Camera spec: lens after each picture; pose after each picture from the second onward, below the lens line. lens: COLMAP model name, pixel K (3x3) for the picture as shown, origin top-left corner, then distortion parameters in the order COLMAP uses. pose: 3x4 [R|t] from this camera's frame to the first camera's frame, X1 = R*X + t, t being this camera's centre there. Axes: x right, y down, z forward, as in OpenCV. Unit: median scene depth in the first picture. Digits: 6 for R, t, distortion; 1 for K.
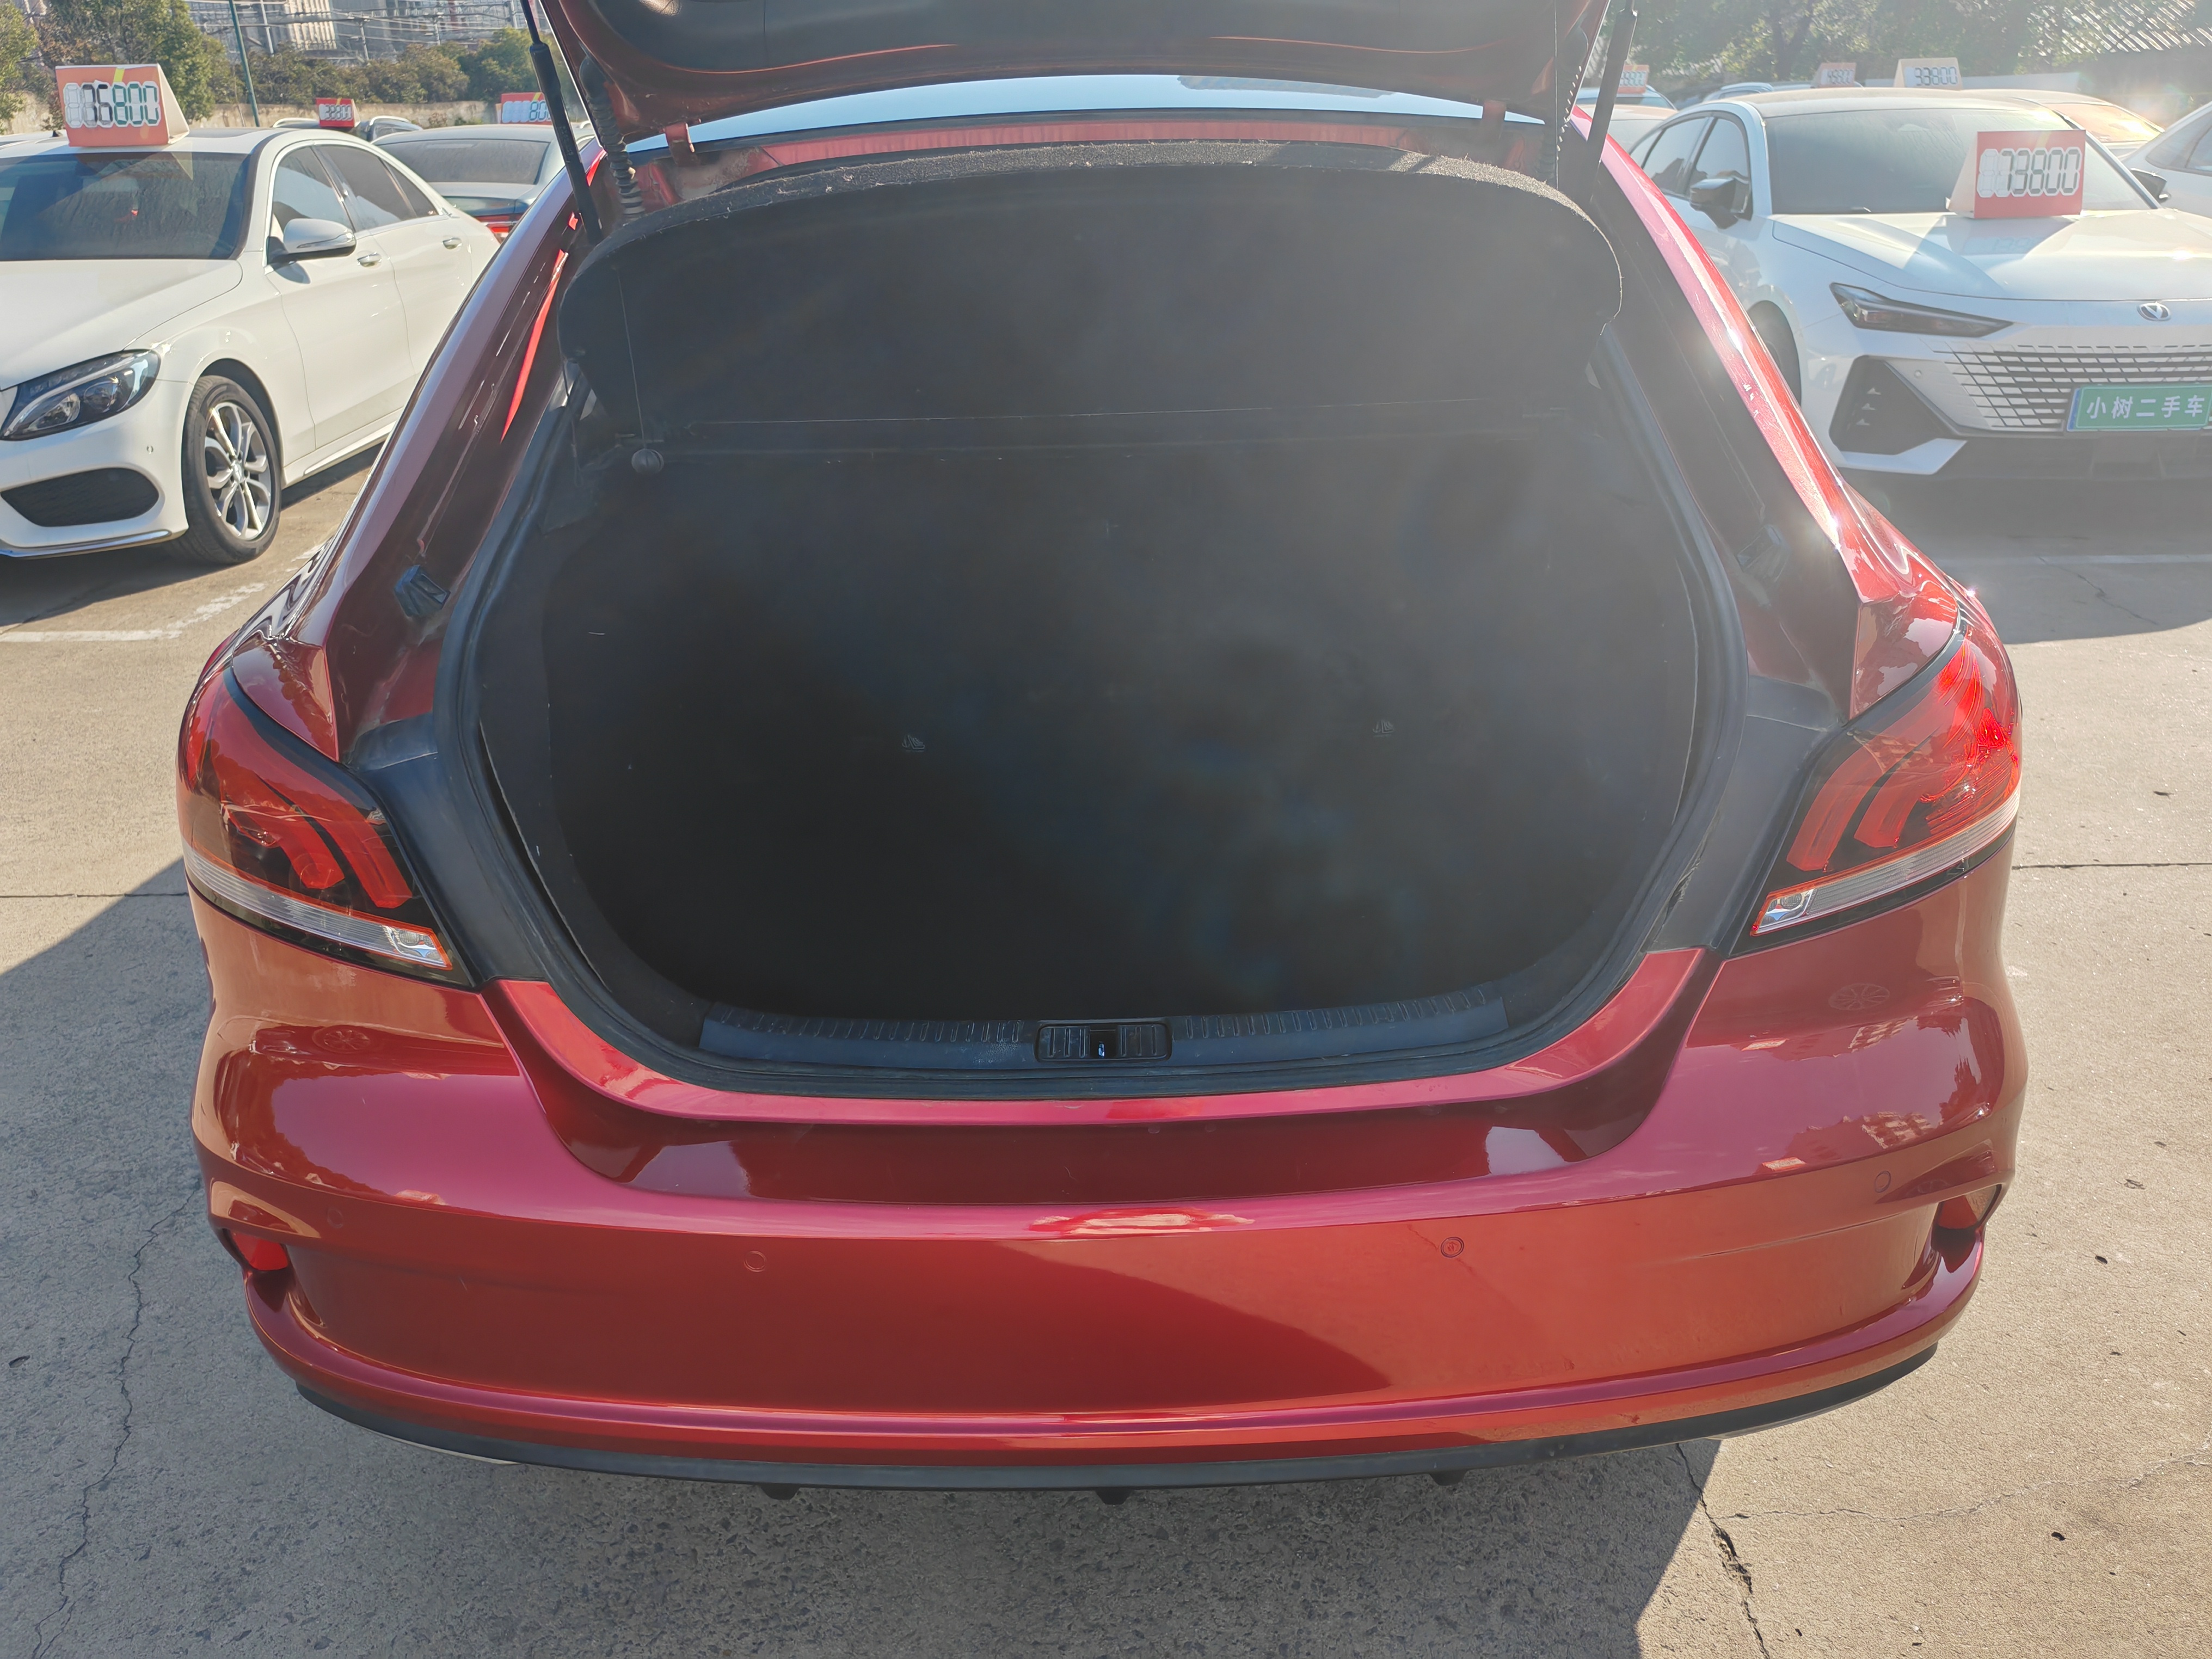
lens RADIAL K [[1686.9, 0, 1103.4], [0, 1686.9, 839.6], [0, 0, 1]] dist [0.054036, -0.057092]
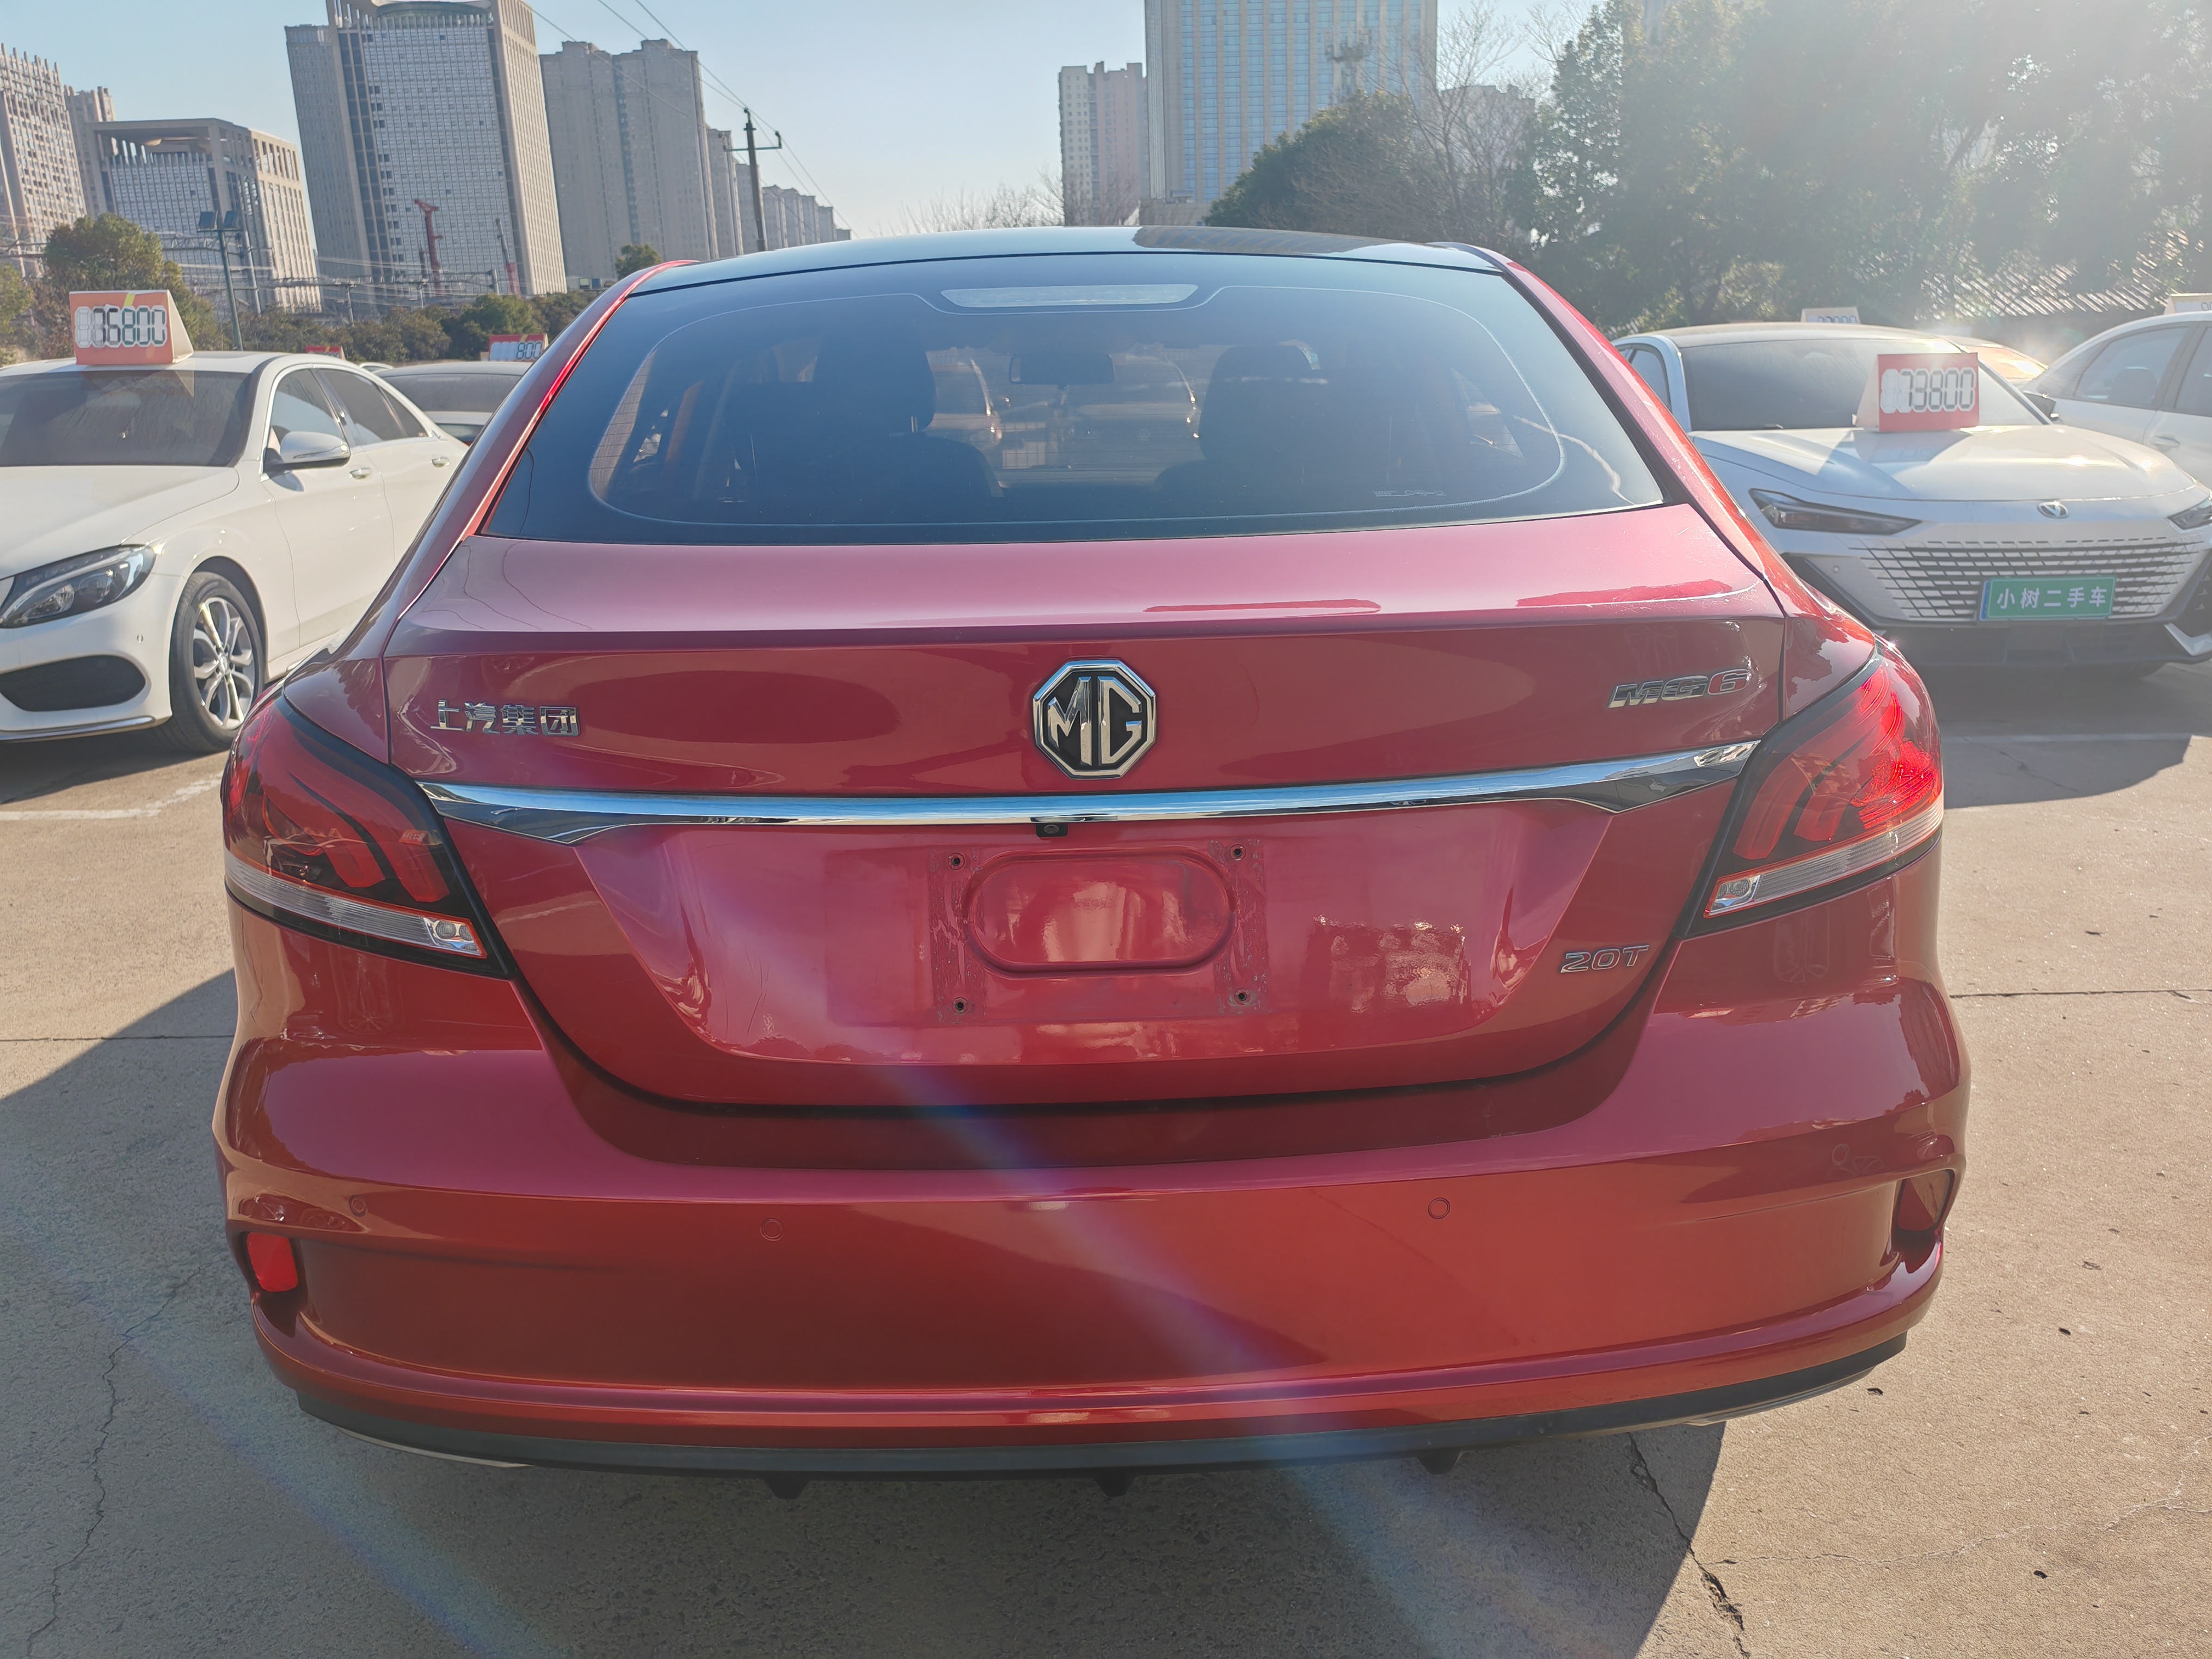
lens RADIAL K [[1686.9, 0, 1103.3], [0, 1686.9, 842.9], [0, 0, 1]] dist [0.054036, -0.057092]
pose [[0.999661, -0.003101, 0.025857, -0.019959], [0.006542, 0.990948, -0.134089, 0.108139], [-0.025207, 0.134212, 0.990632, -0.045165]]
